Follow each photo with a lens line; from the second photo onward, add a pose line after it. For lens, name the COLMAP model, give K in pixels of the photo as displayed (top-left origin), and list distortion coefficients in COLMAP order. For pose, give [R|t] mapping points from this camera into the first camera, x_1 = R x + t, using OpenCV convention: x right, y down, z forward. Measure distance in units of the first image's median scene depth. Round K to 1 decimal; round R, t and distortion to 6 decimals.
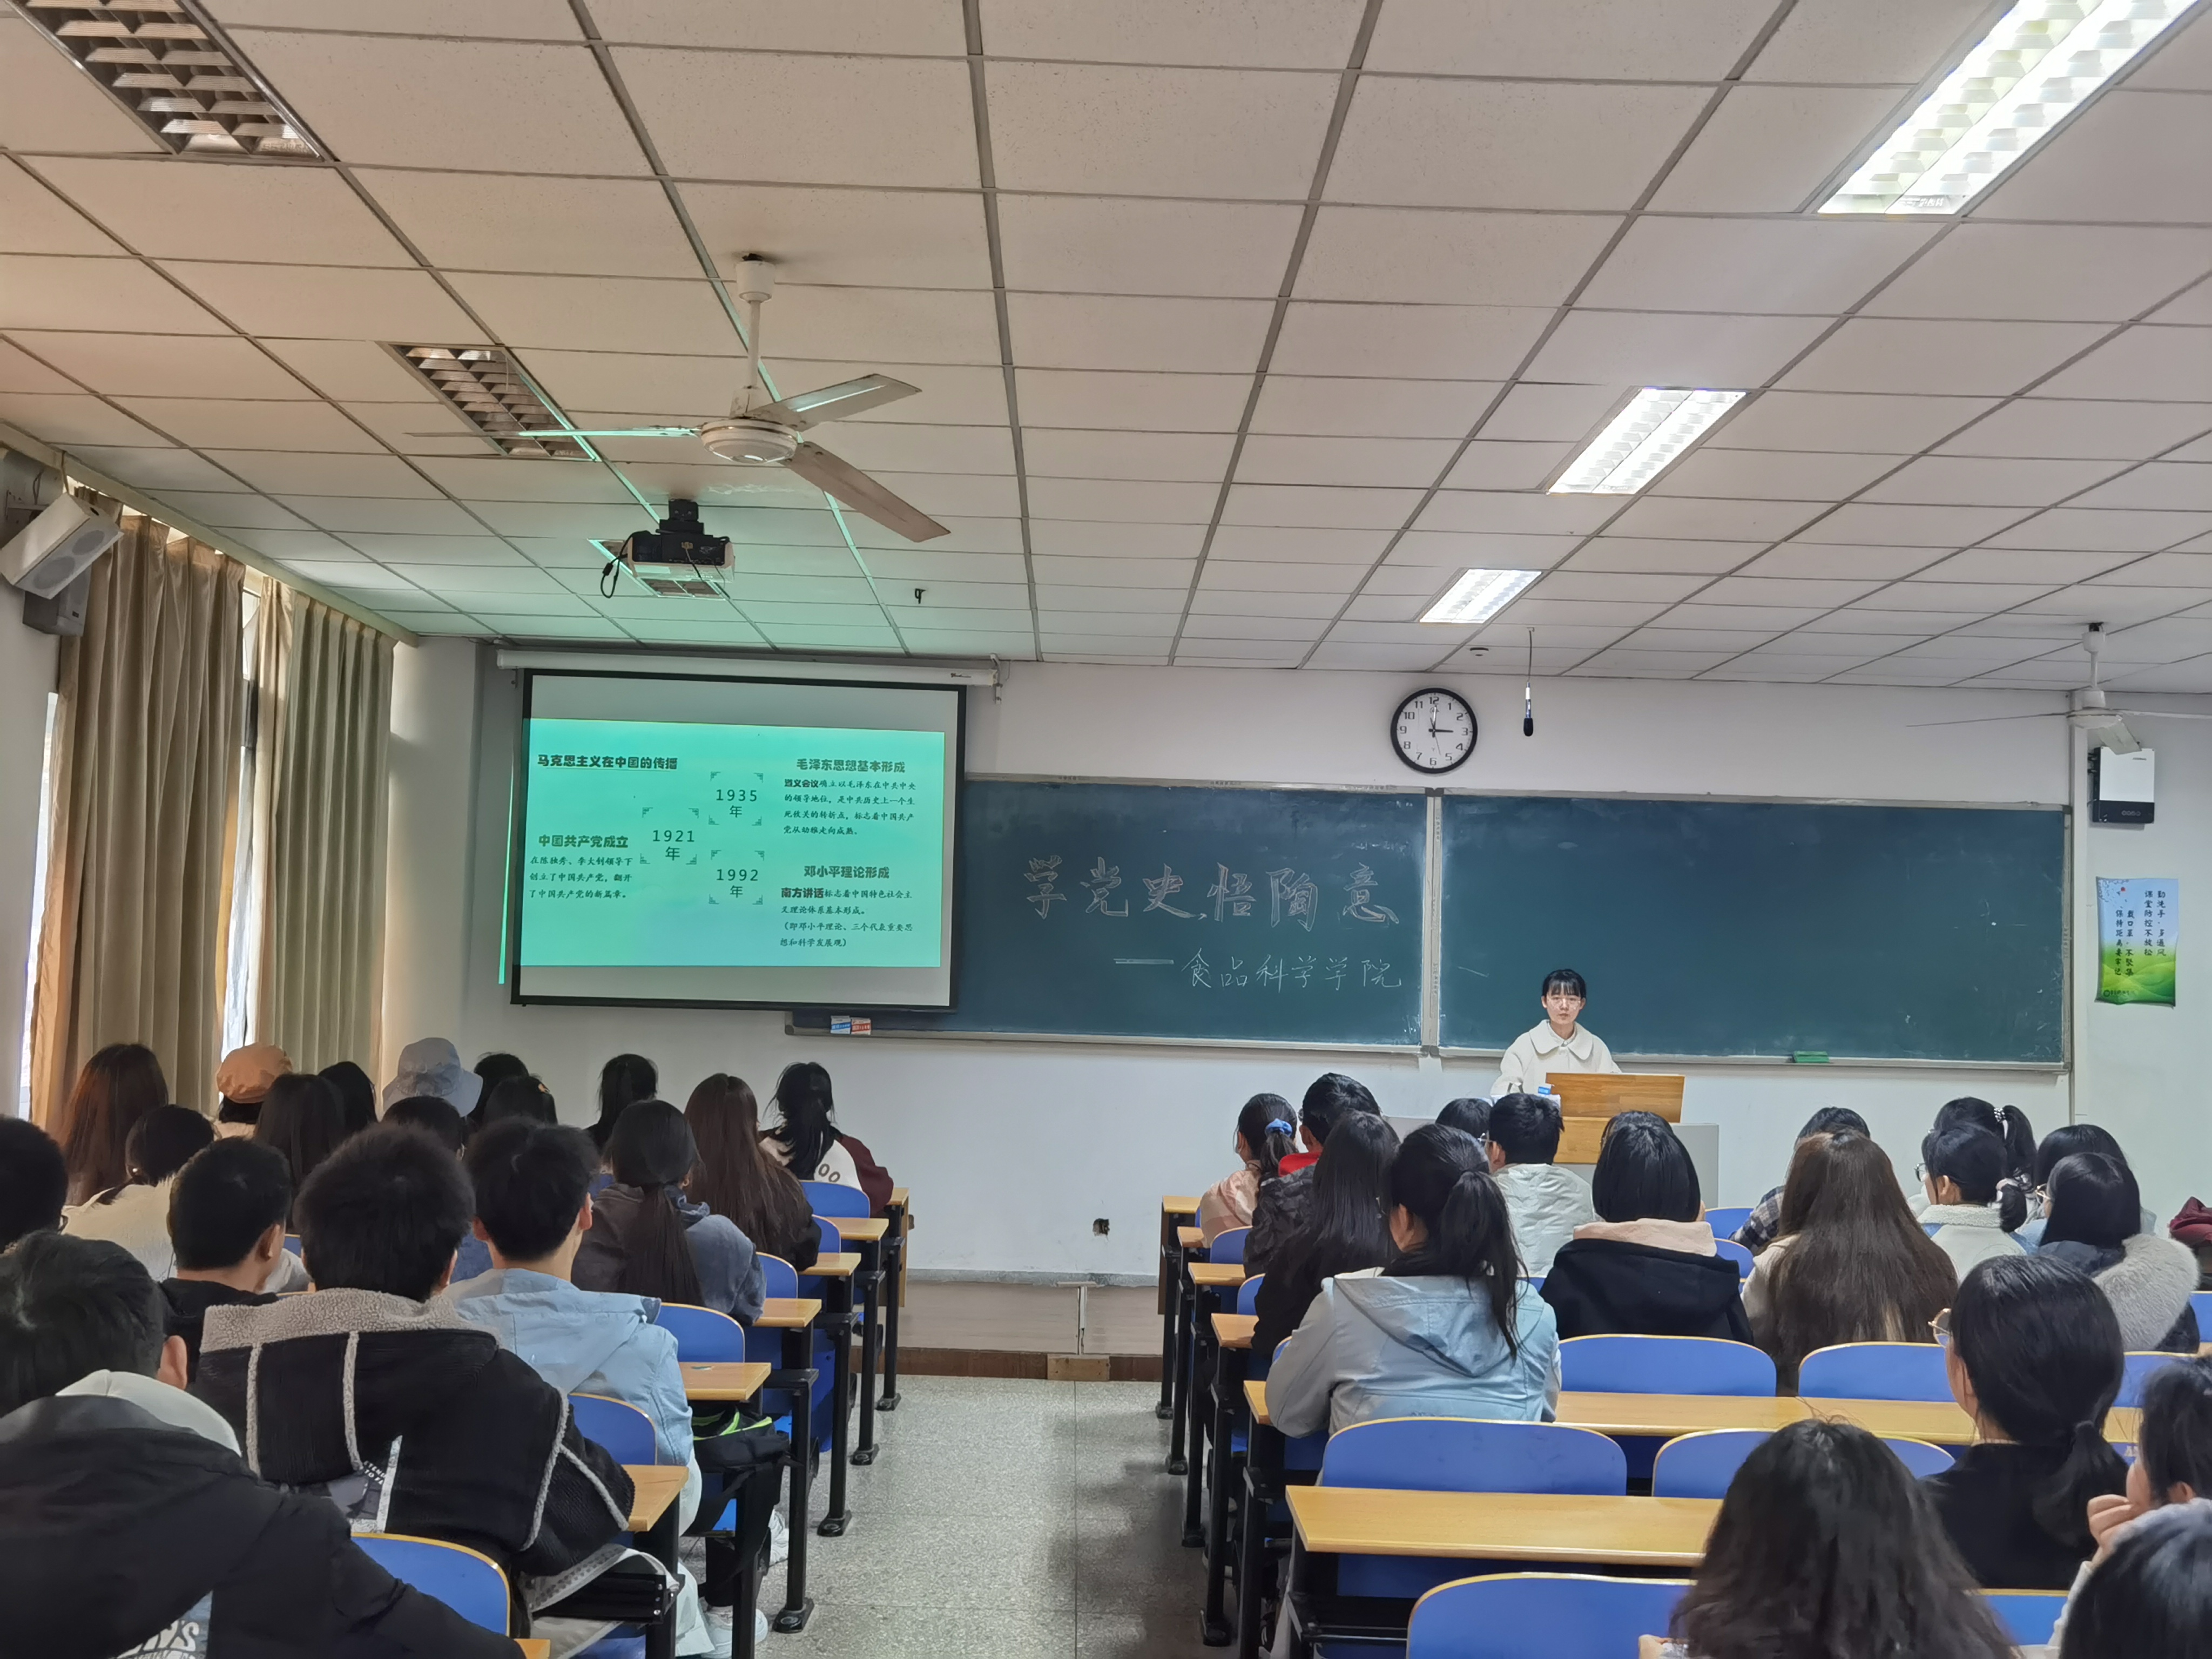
lens RADIAL K [[2260.0, 0, 1106.0], [0, 2260.0, 829.5], [0, 0, 1]] dist [0.088809, -0.005535]
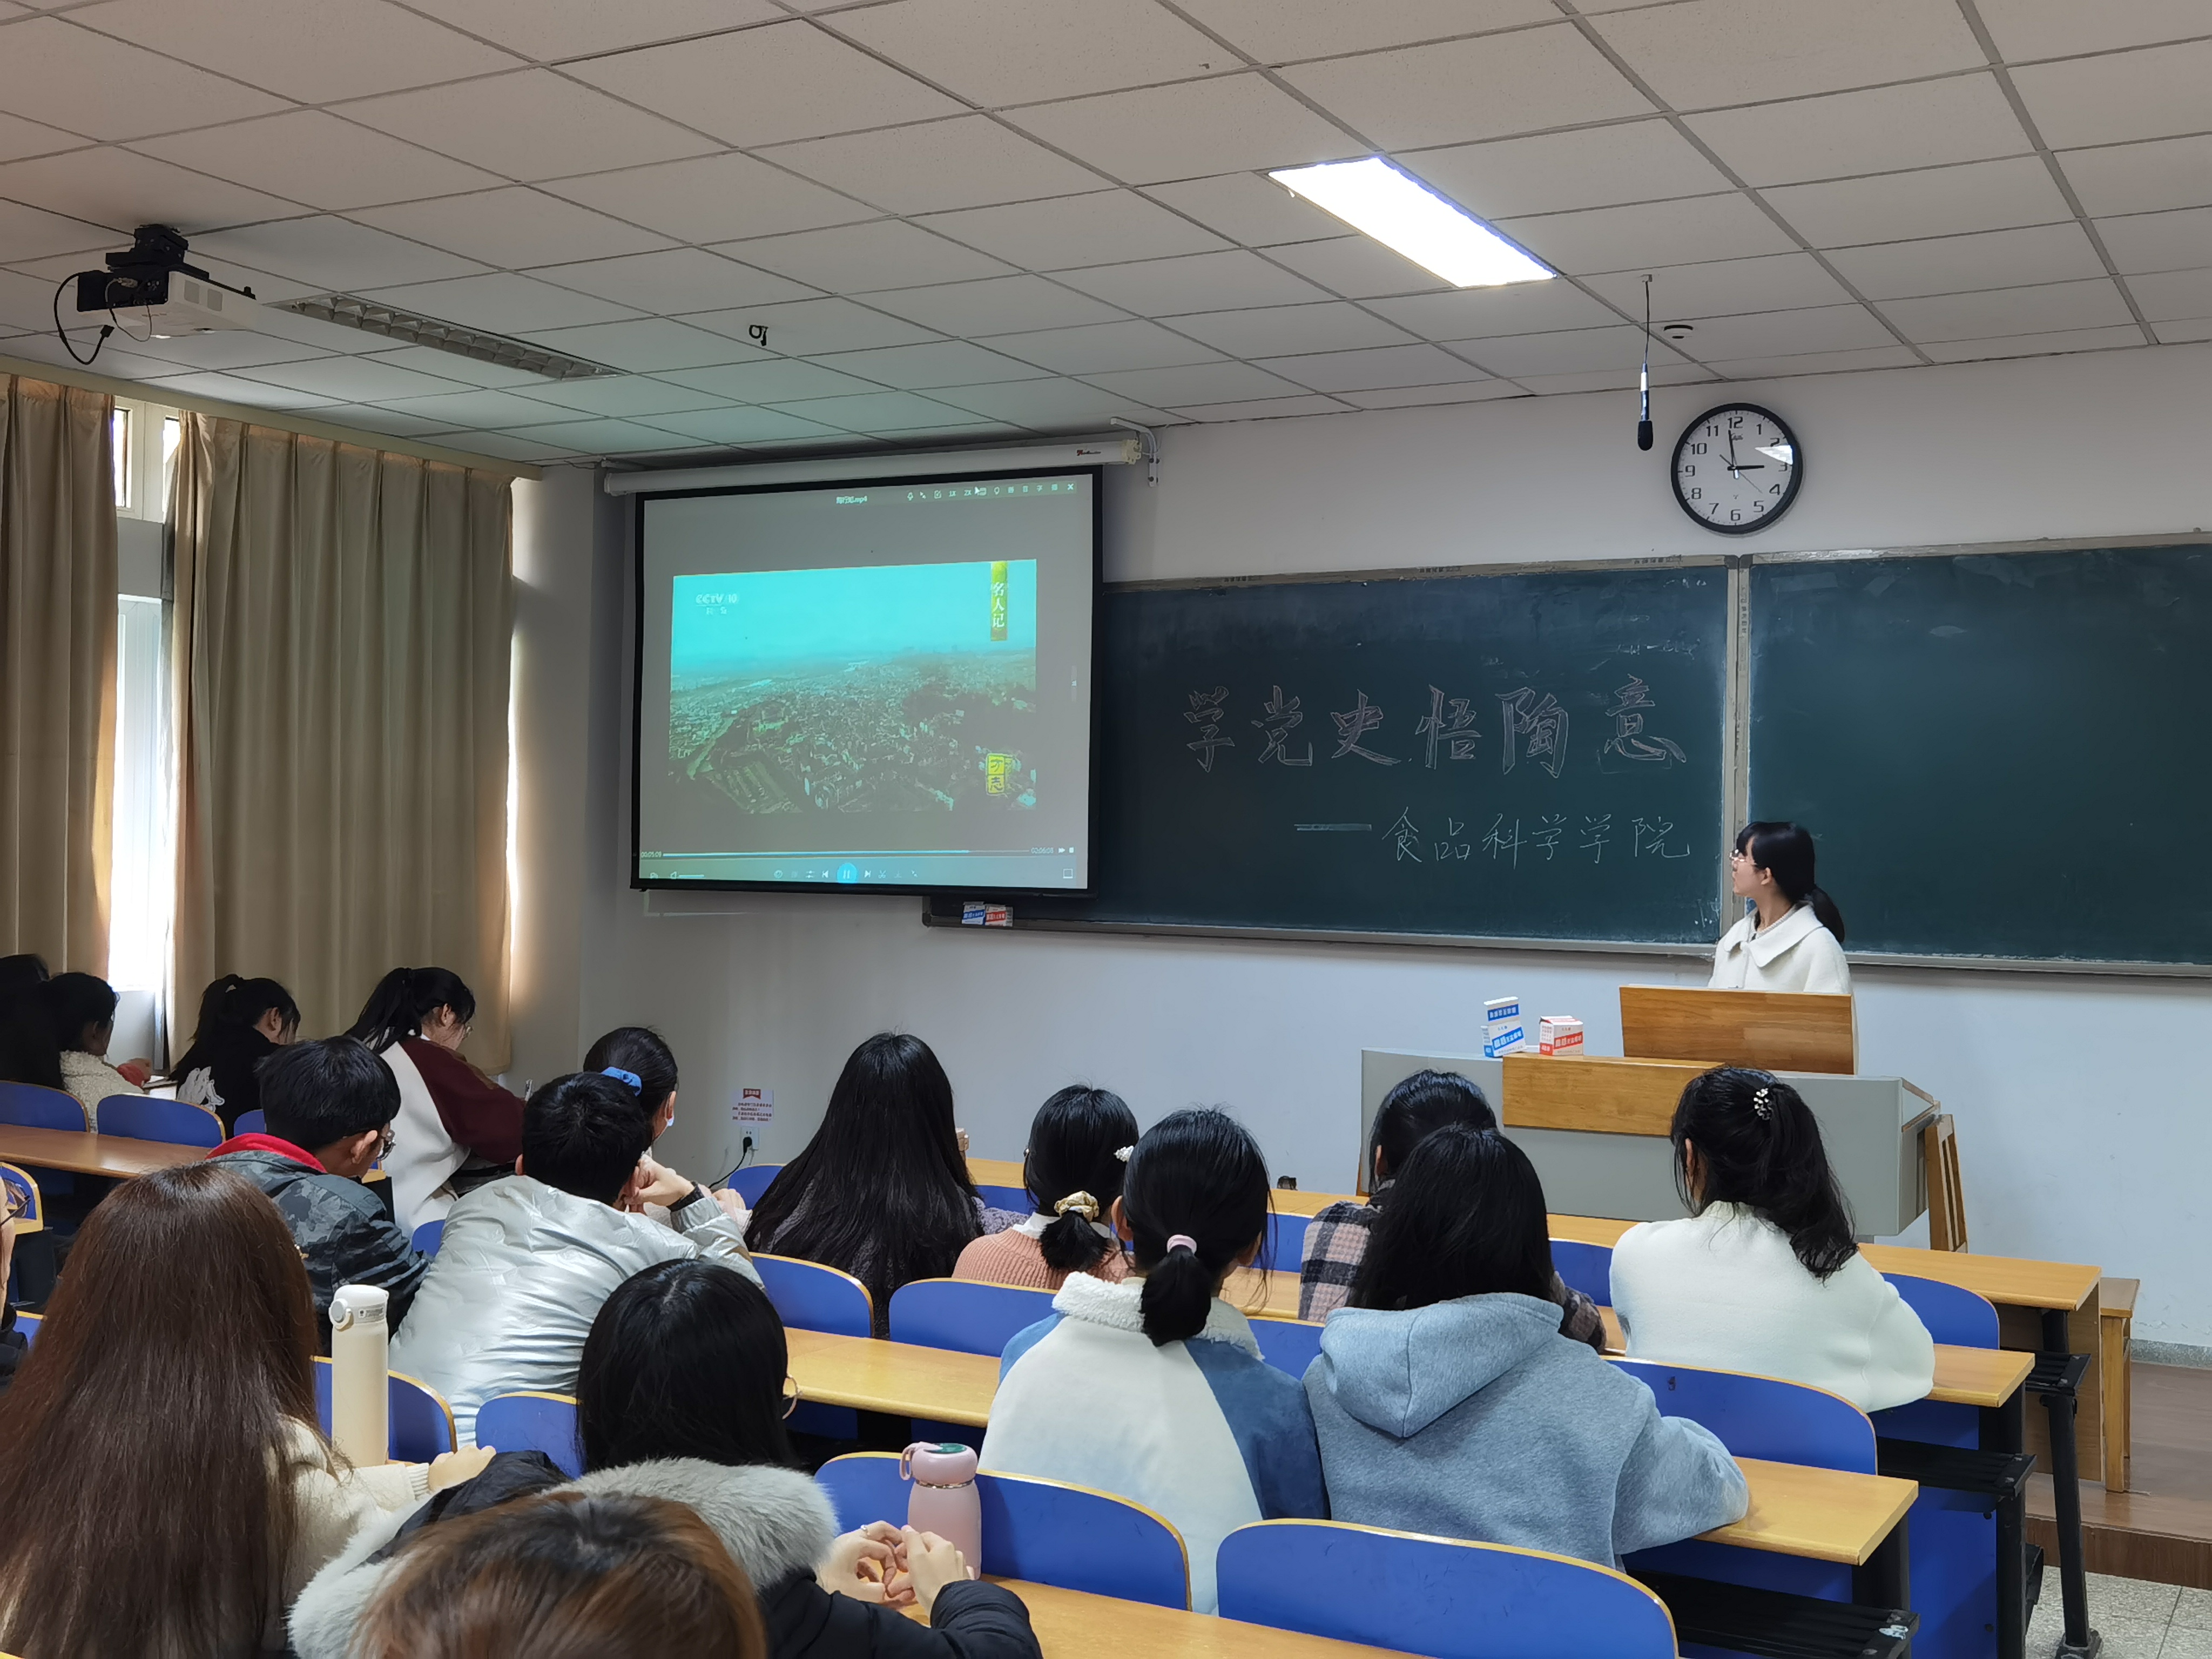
lens RADIAL K [[2377.4, 0, 1083.1], [0, 2377.4, 833.9], [0, 0, 1]] dist [-0.017643, 0.121694]
pose [[0.860697, -0.017270, -0.508824, 0.333829], [0.041266, 0.998503, 0.035913, 0.030116], [0.507442, -0.051907, 0.860121, 0.307235]]
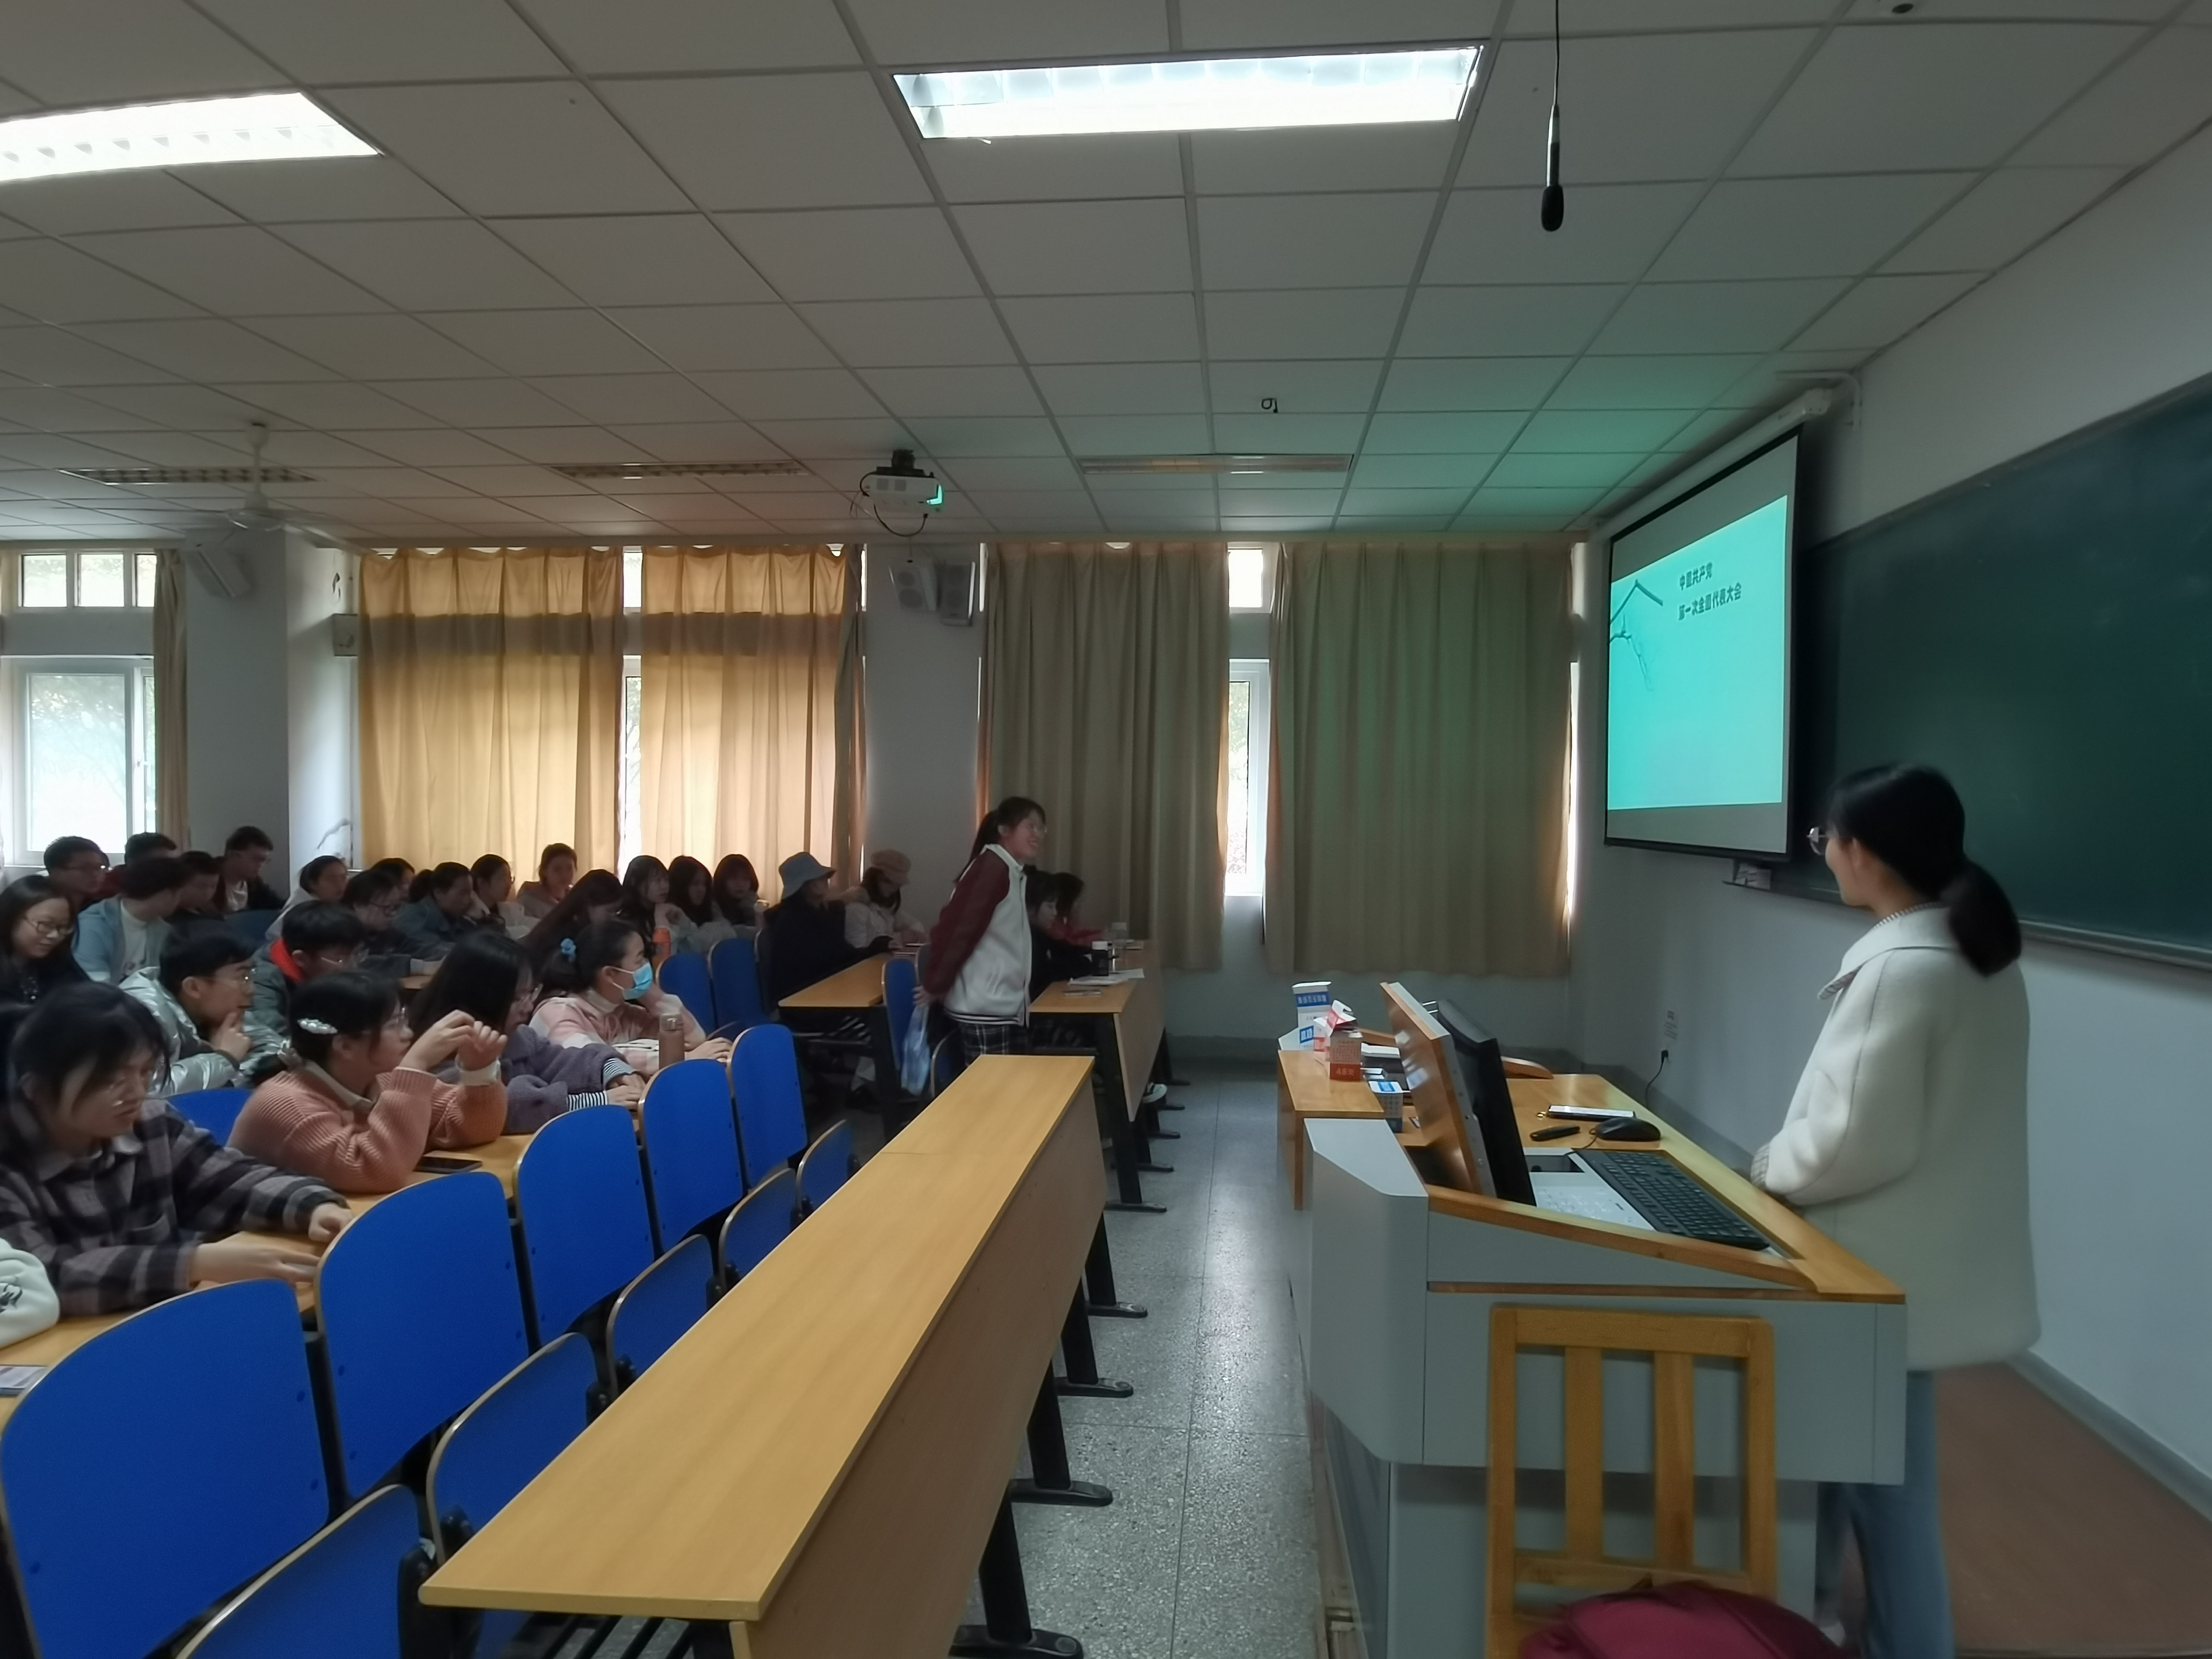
lens RADIAL K [[1304.1, 0, 1106.0], [0, 1304.1, 829.5], [0, 0, 1]] dist [-0.039538, 0.000004]
pose [[-0.119883, -0.005271, -0.992774, 0.383397], [0.042911, 0.999024, -0.010486, 0.064144], [0.991860, -0.043858, -0.119540, 0.817098]]
